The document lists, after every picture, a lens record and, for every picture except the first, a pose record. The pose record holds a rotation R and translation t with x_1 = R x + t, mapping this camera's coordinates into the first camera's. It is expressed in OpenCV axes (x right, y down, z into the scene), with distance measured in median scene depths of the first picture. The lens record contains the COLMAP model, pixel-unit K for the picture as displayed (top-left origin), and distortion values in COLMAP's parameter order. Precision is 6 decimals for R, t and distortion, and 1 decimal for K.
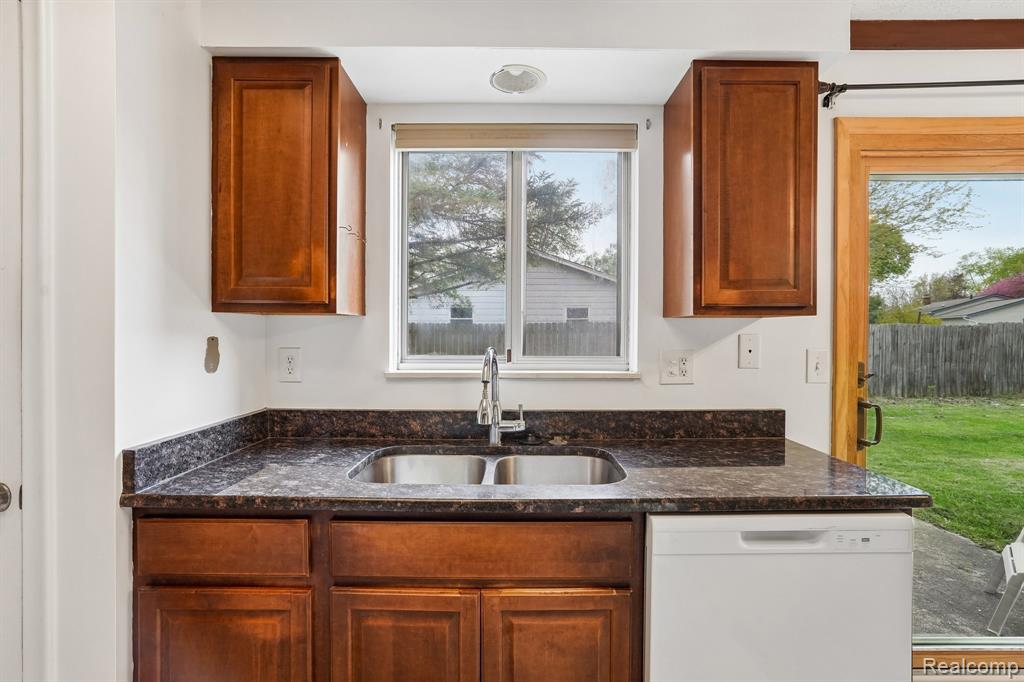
lens RADIAL K [[473.1, 0, 514.8], [0, 473.1, 339.9], [0, 0, 1]] dist [-0.055999, 0.020351]
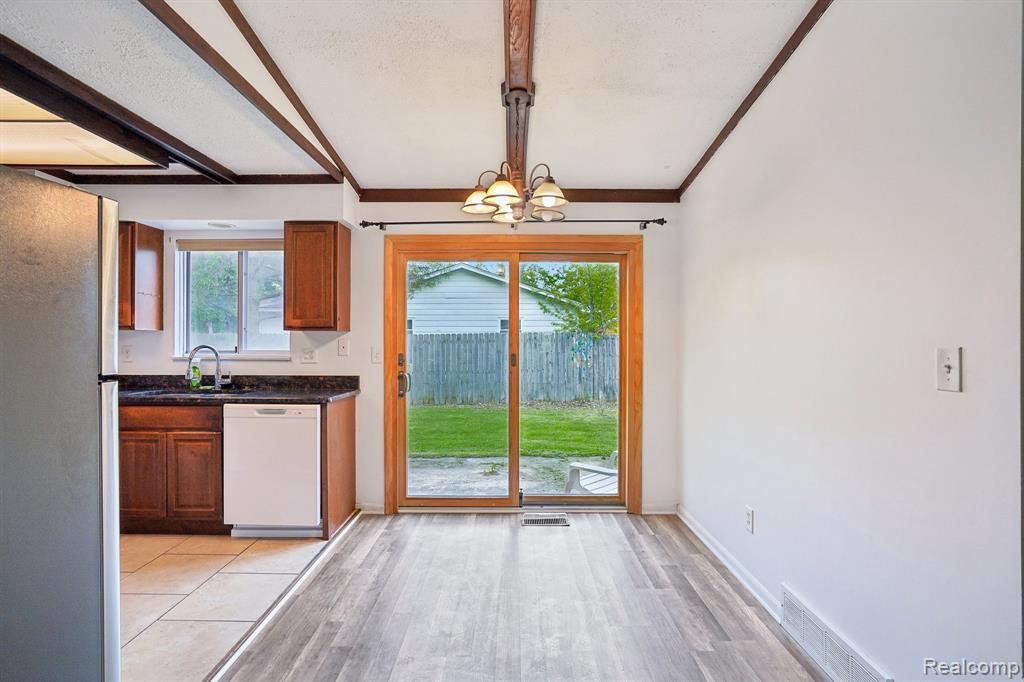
lens RADIAL K [[500.3, 0, 515.0], [0, 500.3, 343.4], [0, 0, 1]] dist [-0.033446, 0.000829]
pose [[0.999957, 0.001694, 0.009151, 1.517262], [-0.001540, 0.999857, -0.016814, 0.051017], [-0.009178, 0.016799, 0.999817, -1.492230]]
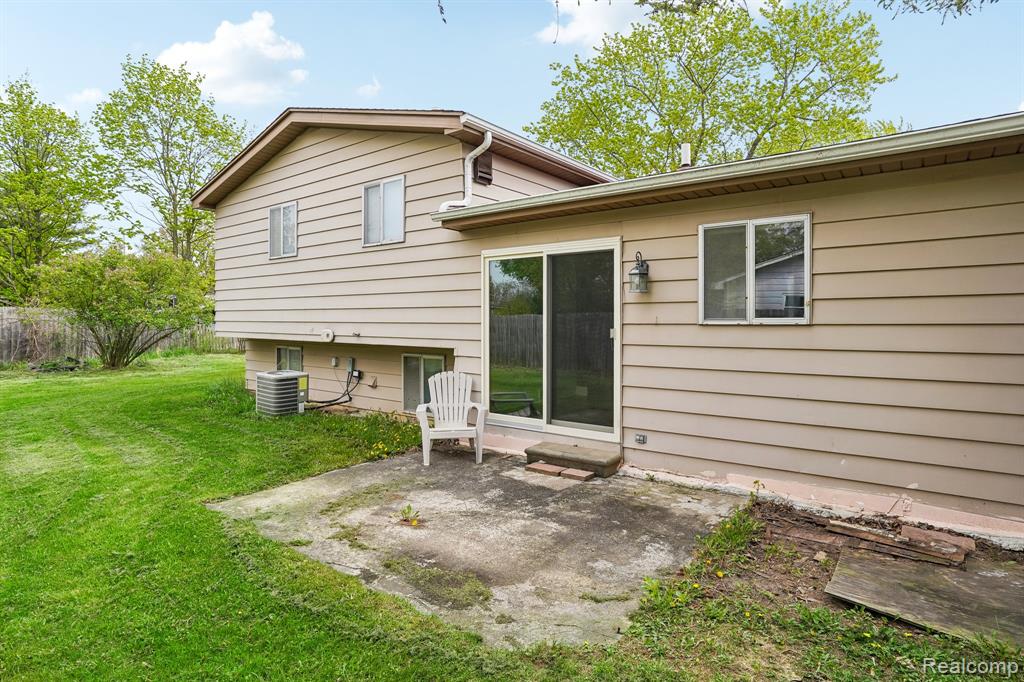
lens RADIAL K [[544.1, 0, 515.1], [0, 544.1, 328.6], [0, 0, 1]] dist [-0.003391, 0.000347]
pose [[-0.800810, -0.008949, 0.598851, -0.860148], [0.002478, 0.999830, 0.018254, 0.015158], [-0.598913, 0.016102, -0.800652, 4.905407]]
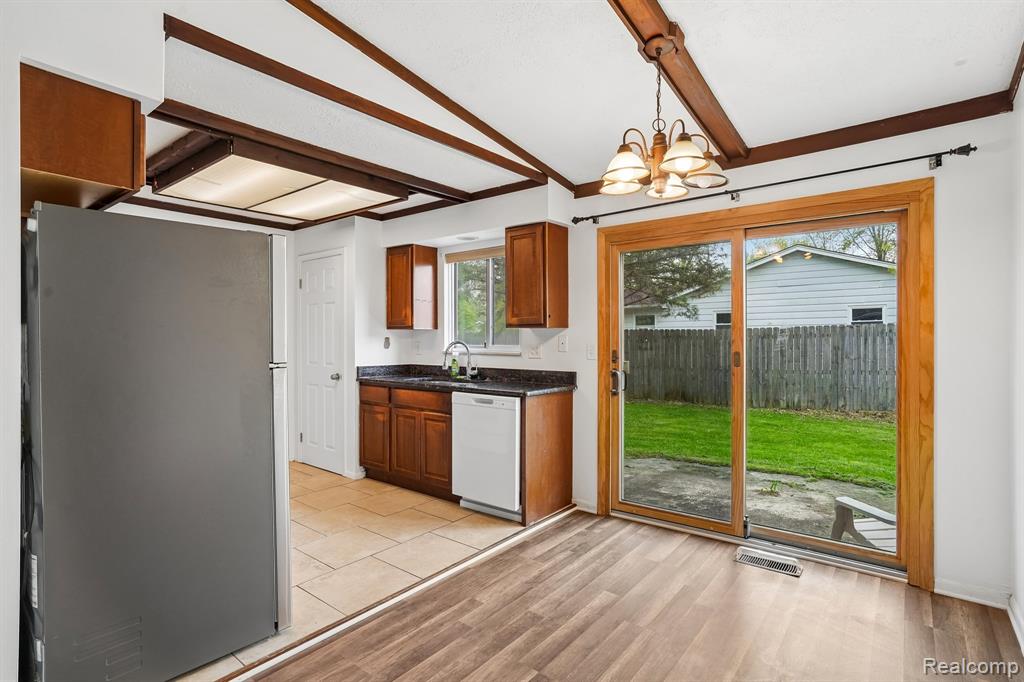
lens RADIAL K [[508.6, 0, 512.0], [0, 508.6, 341.0], [0, 0, 1]] dist [-0.064605, 0.032724]
pose [[0.784405, 0.000519, -0.620248, 2.138056], [-0.007324, 0.999938, -0.008426, 0.041071], [0.620205, 0.011152, 0.784360, -1.161148]]
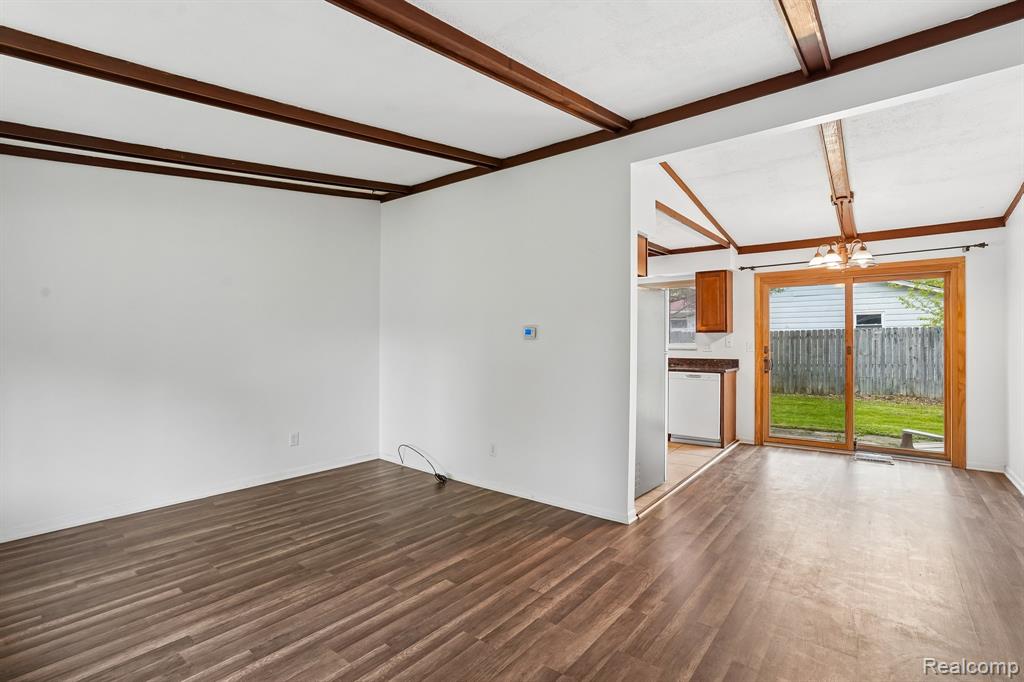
lens RADIAL K [[473.1, 0, 514.8], [0, 473.1, 339.9], [0, 0, 1]] dist [-0.055999, 0.020351]
pose [[0.784574, -0.003268, -0.620026, 1.726732], [-0.006131, 0.999896, -0.013028, 0.075428], [0.620005, 0.014023, 0.784473, -3.329566]]
